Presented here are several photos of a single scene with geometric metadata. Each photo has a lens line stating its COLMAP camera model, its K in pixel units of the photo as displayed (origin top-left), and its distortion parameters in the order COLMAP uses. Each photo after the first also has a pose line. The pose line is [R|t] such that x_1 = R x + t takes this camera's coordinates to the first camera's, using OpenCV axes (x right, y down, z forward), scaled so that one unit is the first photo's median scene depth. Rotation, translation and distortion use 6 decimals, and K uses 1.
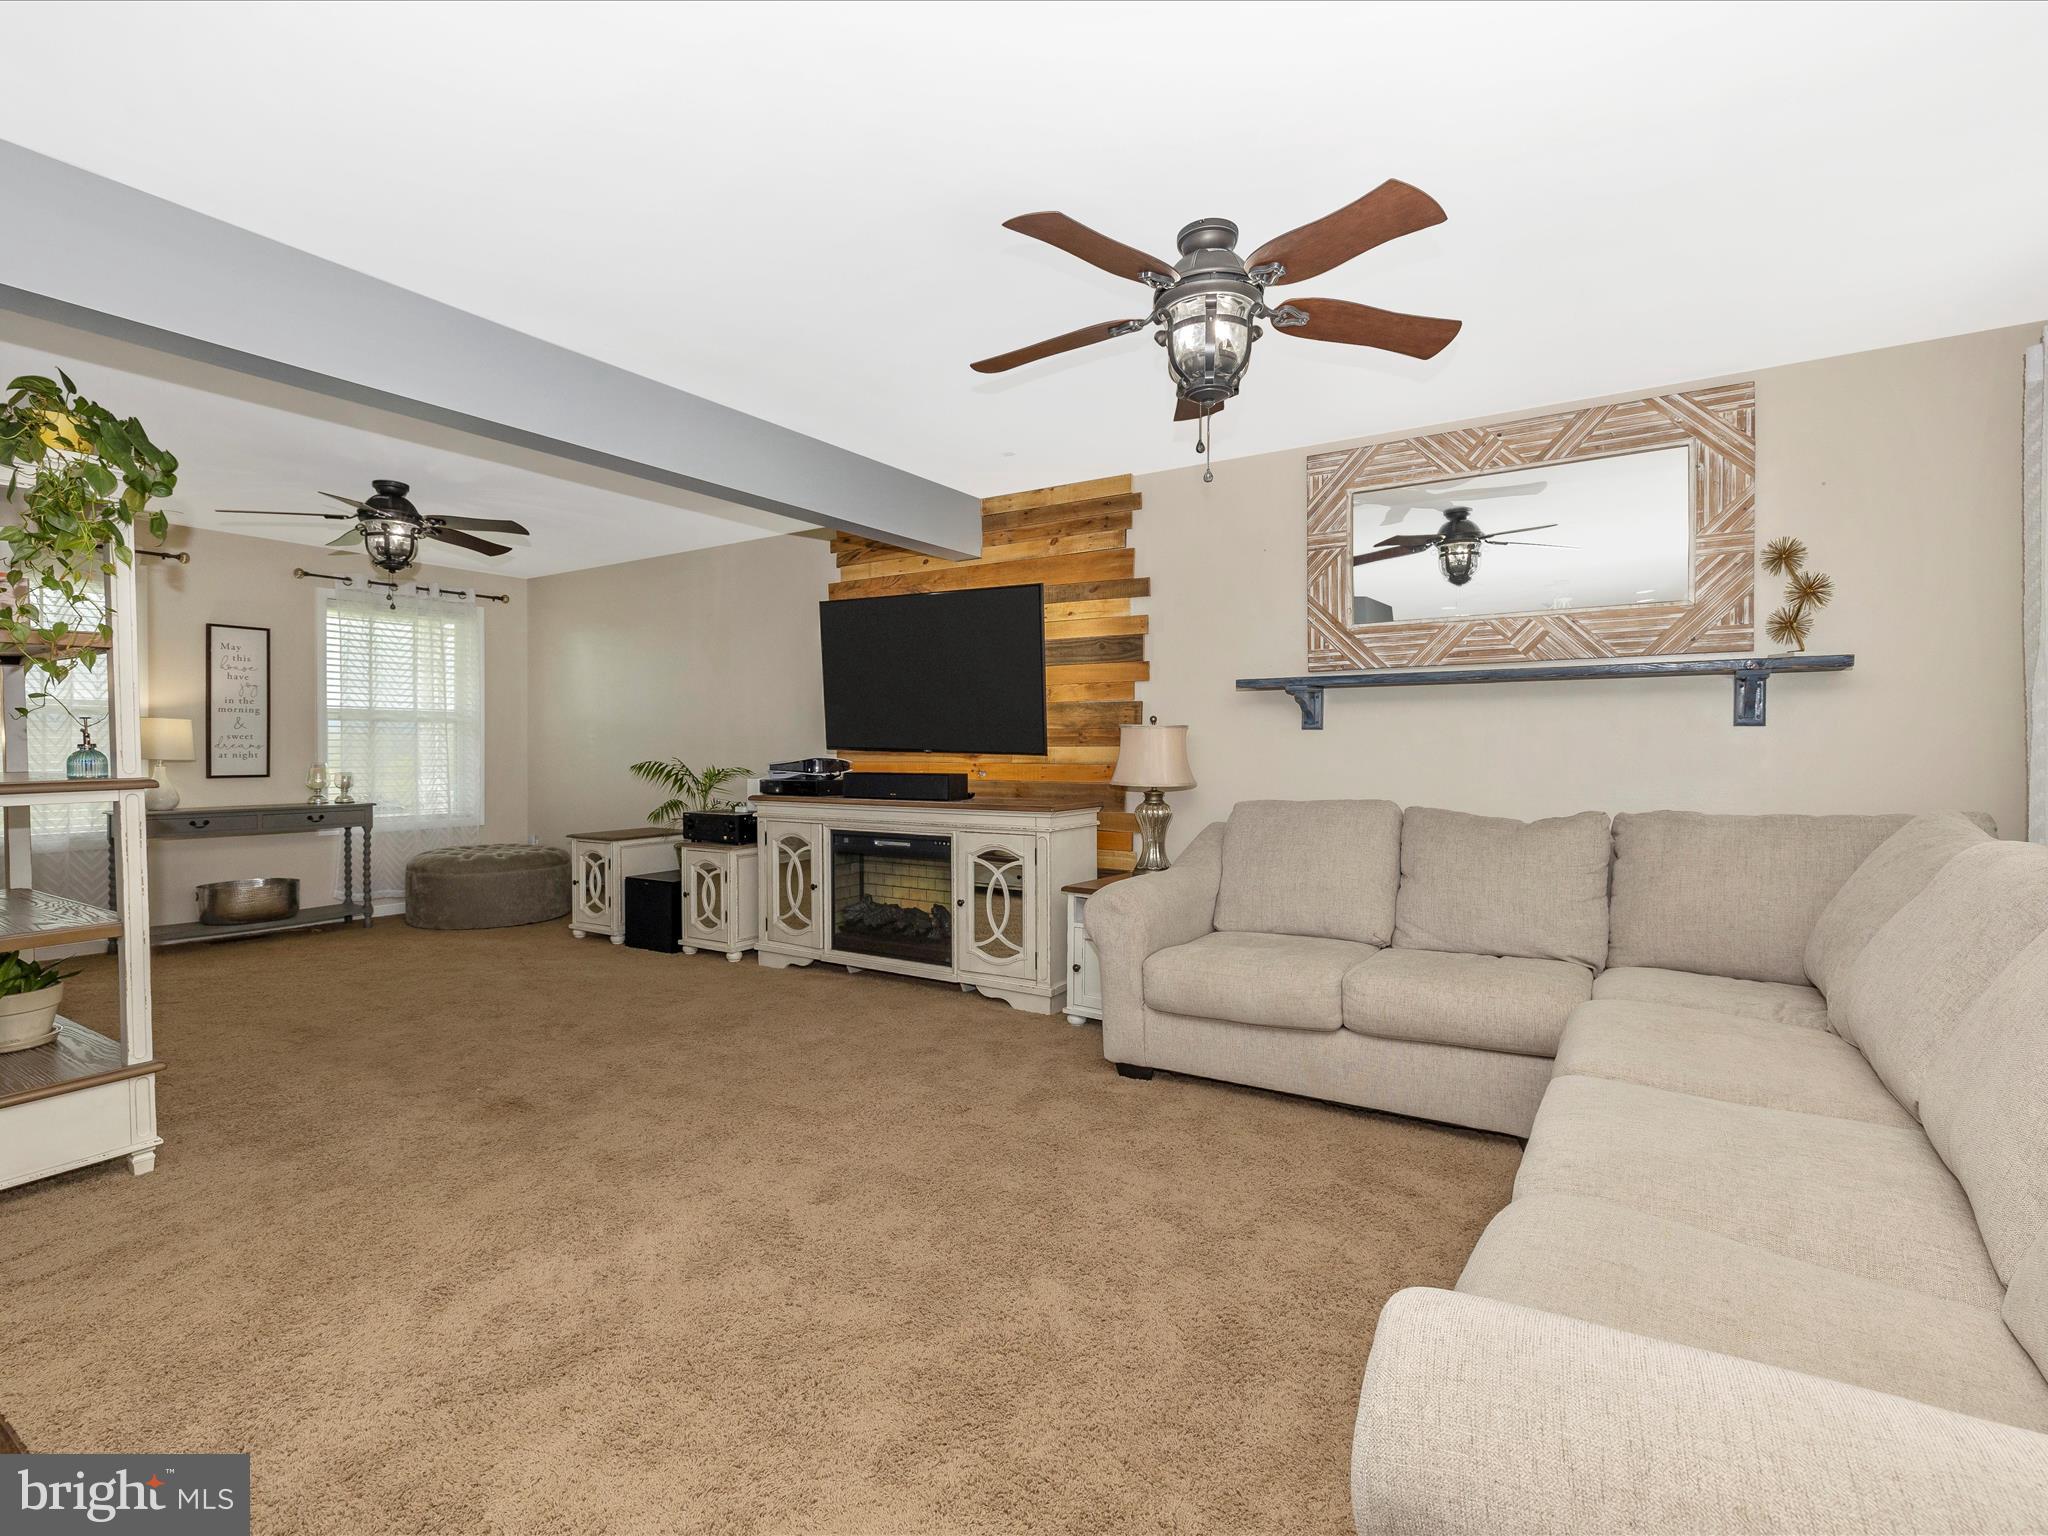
lens RADIAL K [[970.9, 0, 1052.5], [0, 970.9, 753.1], [0, 0, 1]] dist [0.001361, -0.000554]
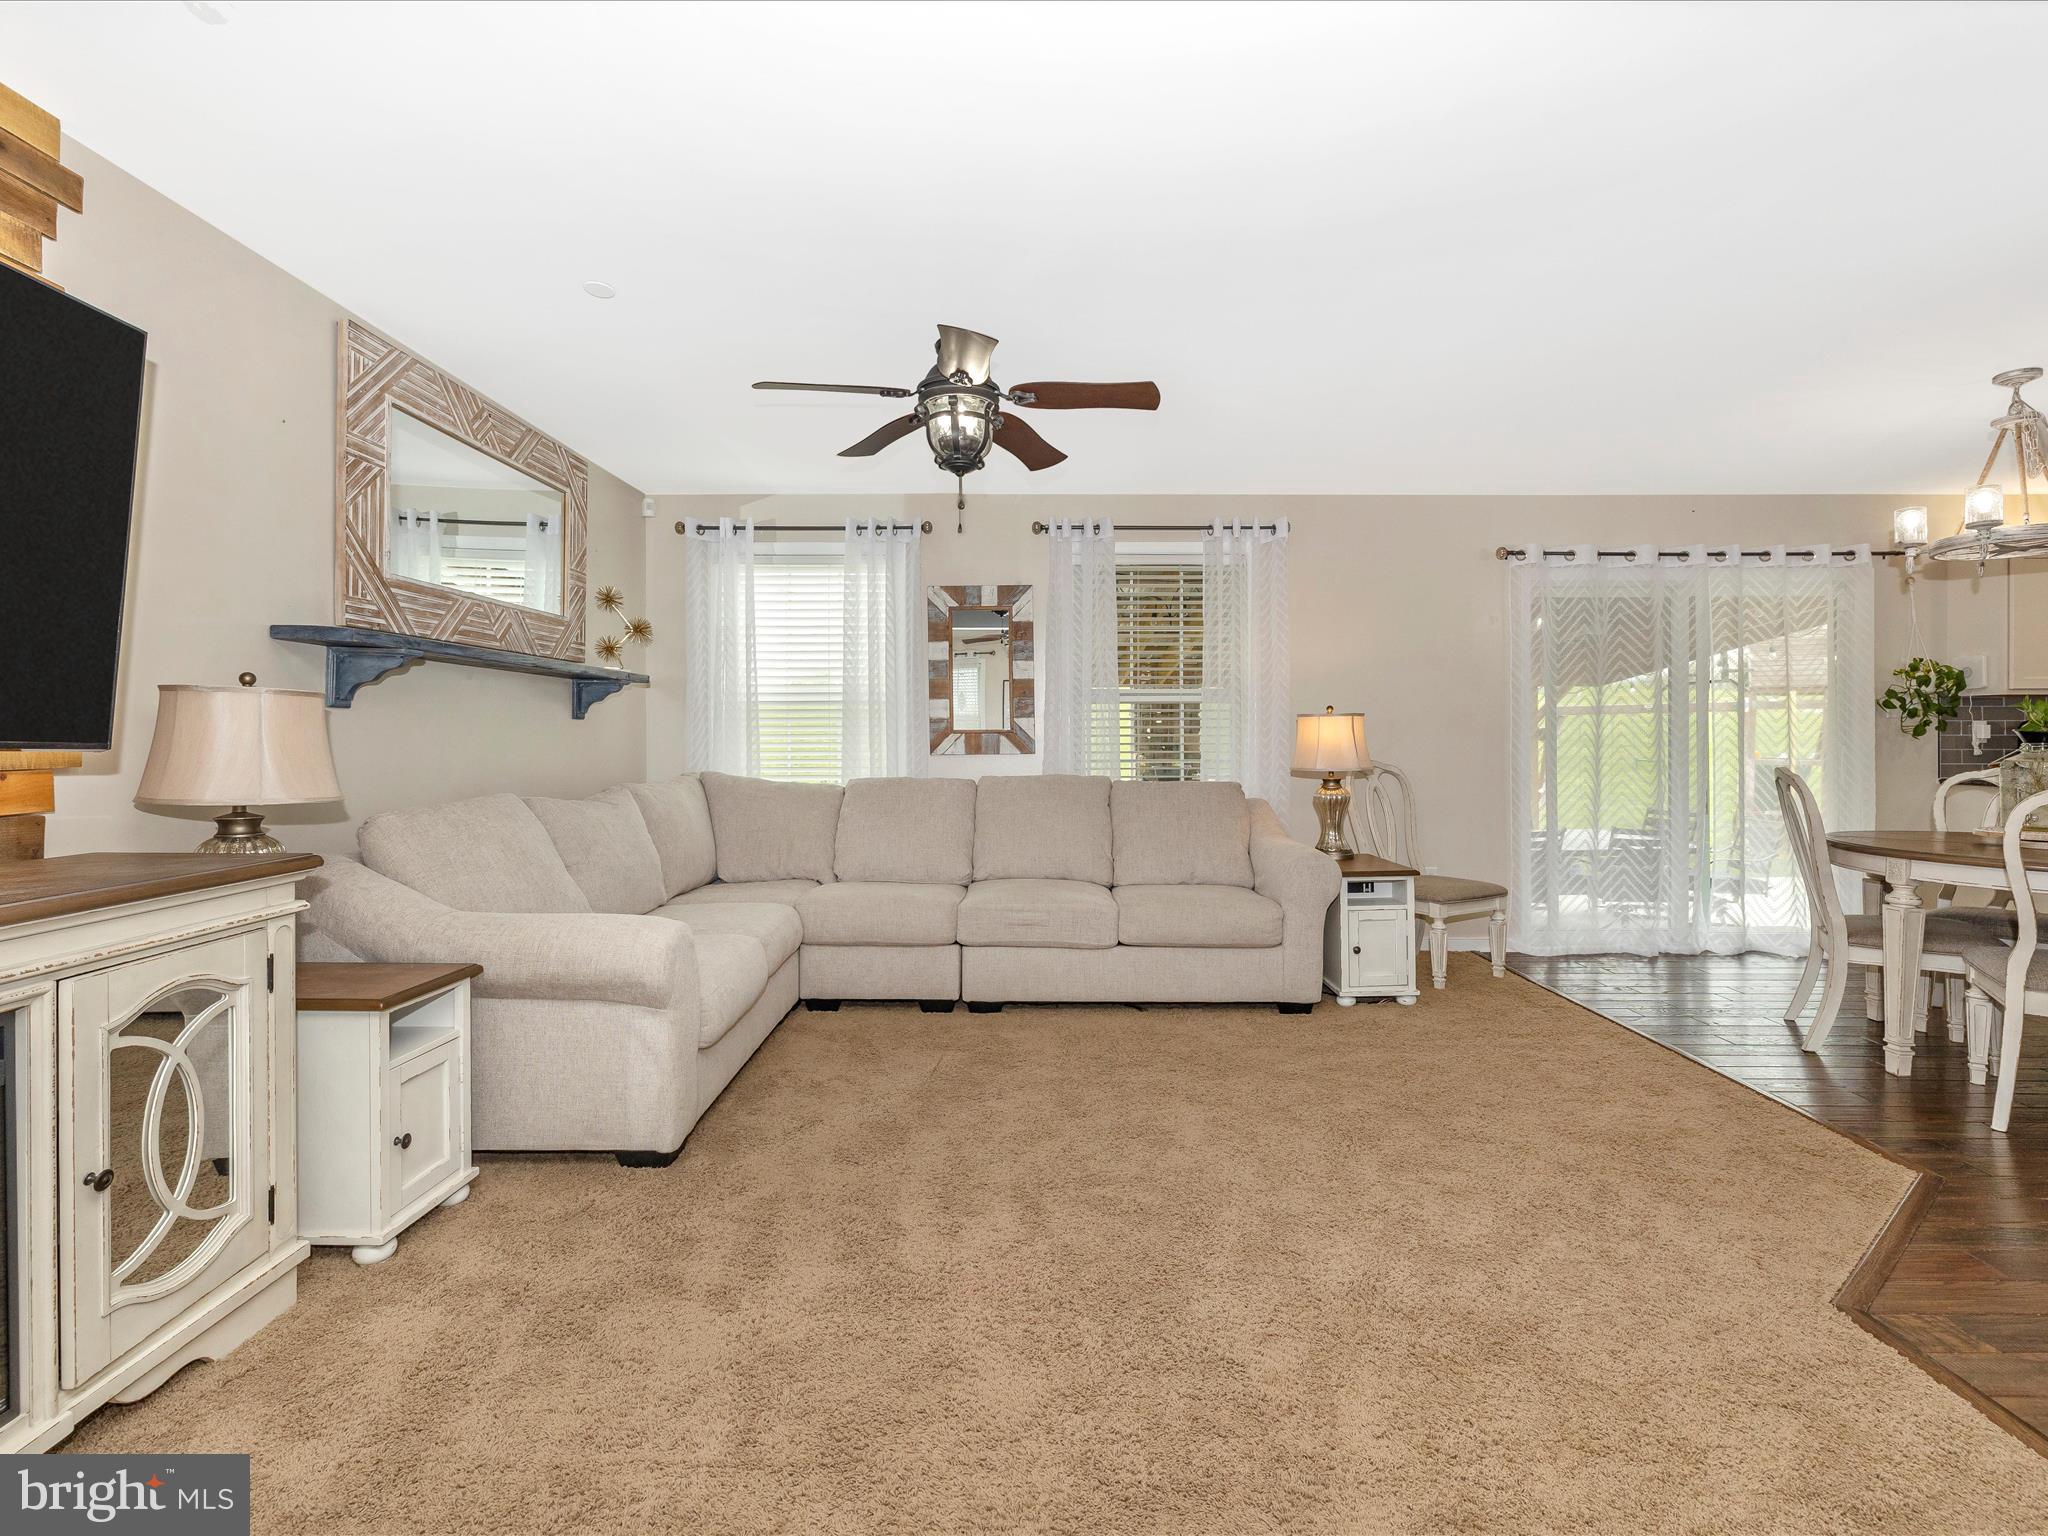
lens RADIAL K [[970.9, 0, 1039.5], [0, 970.9, 742.2], [0, 0, 1]] dist [0.001361, -0.000554]
pose [[-0.538986, -0.002800, 0.842310, -0.561988], [0.005112, 0.999965, 0.006595, -0.001539], [-0.842299, 0.007861, -0.538953, 0.899061]]
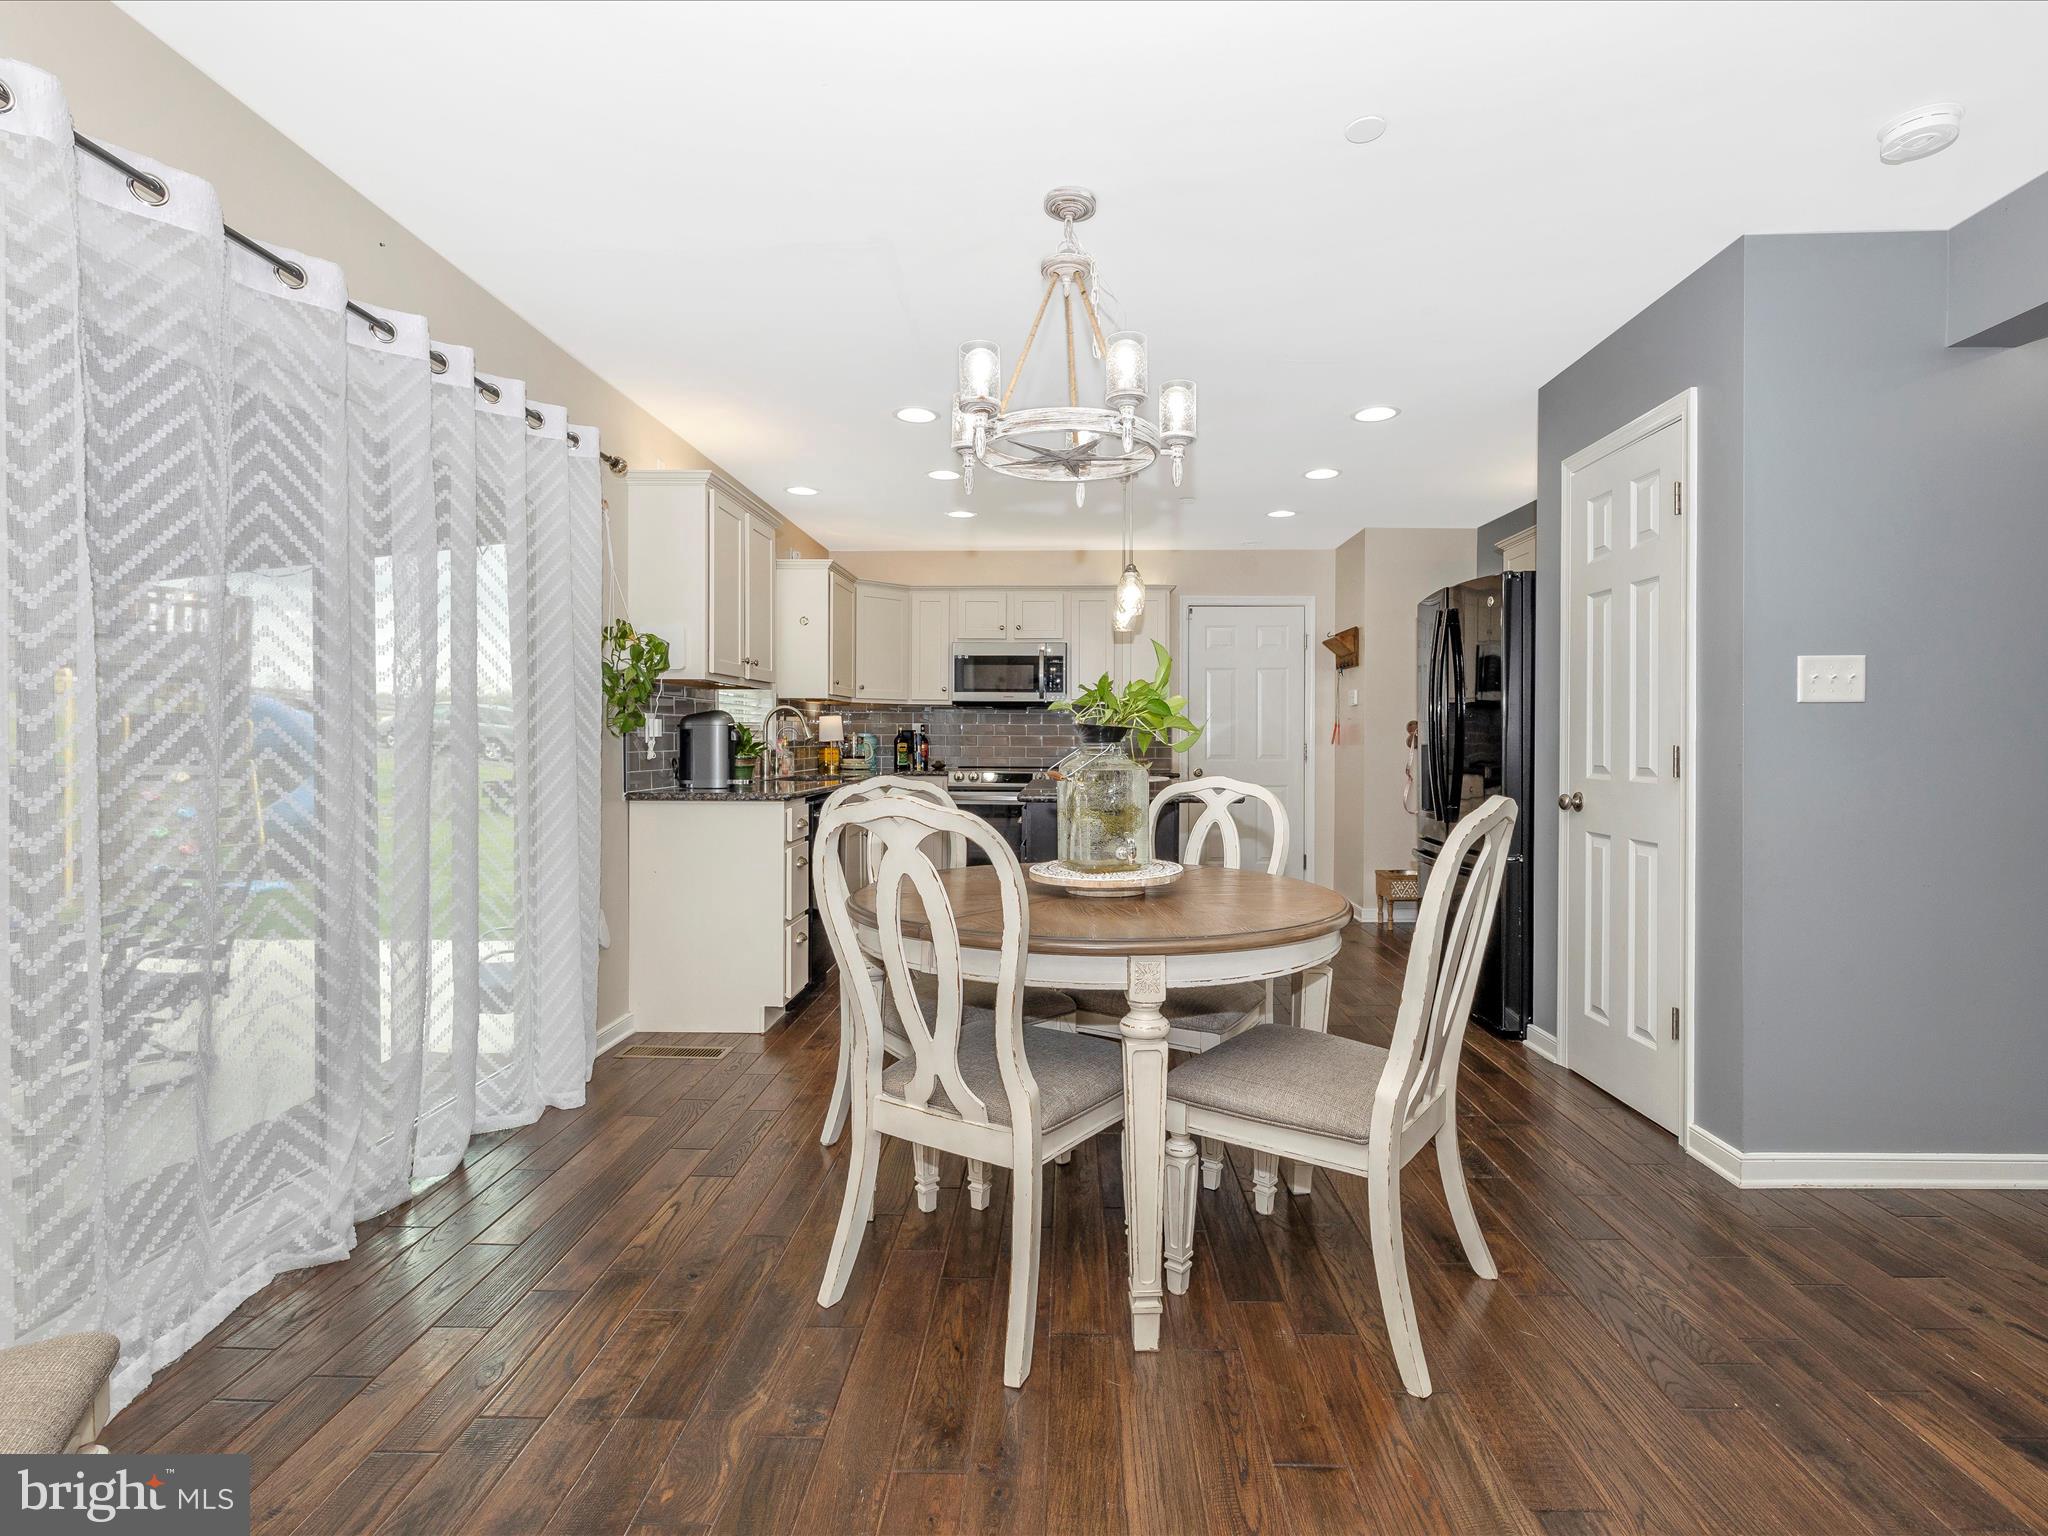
lens RADIAL K [[990.0, 0, 1070.2], [0, 990.0, 755.2], [0, 0, 1]] dist [-0.002690, -0.001395]
pose [[-0.851246, 0.006306, -0.524729, -0.036890], [-0.004858, 0.999790, 0.019896, 0.004063], [0.524744, 0.019485, -0.851037, 0.264725]]
